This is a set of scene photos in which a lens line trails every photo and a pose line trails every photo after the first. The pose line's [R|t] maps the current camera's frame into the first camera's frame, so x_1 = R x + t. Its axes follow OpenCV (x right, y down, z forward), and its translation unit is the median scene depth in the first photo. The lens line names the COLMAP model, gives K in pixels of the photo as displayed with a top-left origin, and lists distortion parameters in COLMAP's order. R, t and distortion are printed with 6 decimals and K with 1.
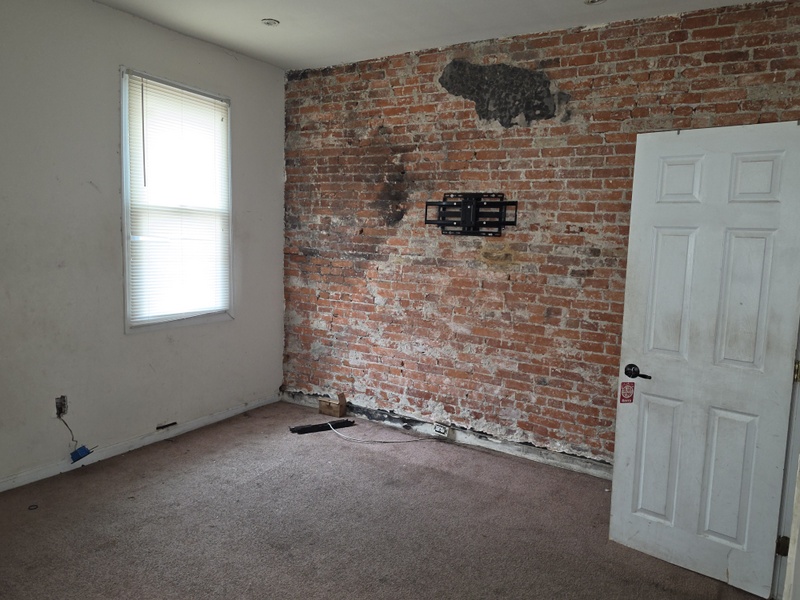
lens RADIAL K [[585.6, 0, 405.1], [0, 585.6, 295.5], [0, 0, 1]] dist [0.073216, -0.103140]
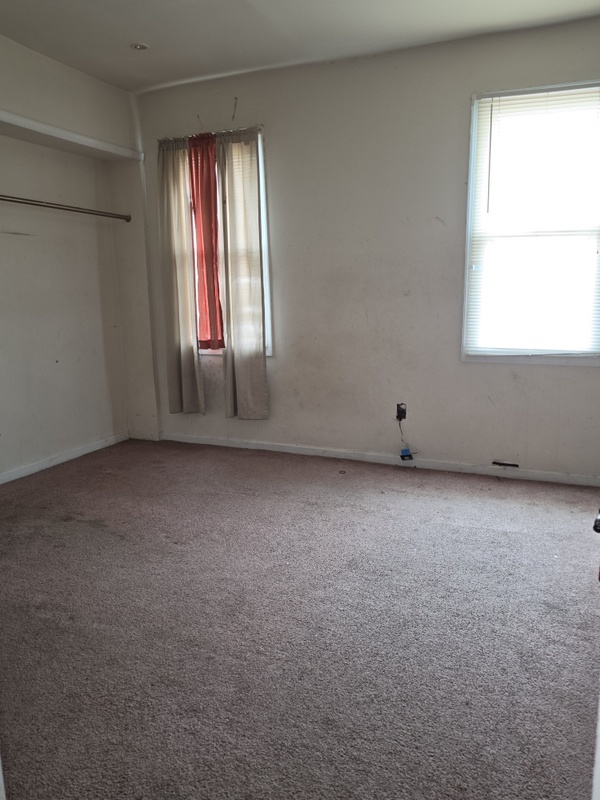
lens RADIAL K [[585.6, 0, 309.6], [0, 585.6, 408.2], [0, 0, 1]] dist [0.073216, -0.103140]
pose [[0.143659, 0.149459, -0.978276, 0.542928], [-0.094561, 0.986080, 0.136765, 0.030192], [0.985099, 0.072859, 0.155792, 0.590154]]
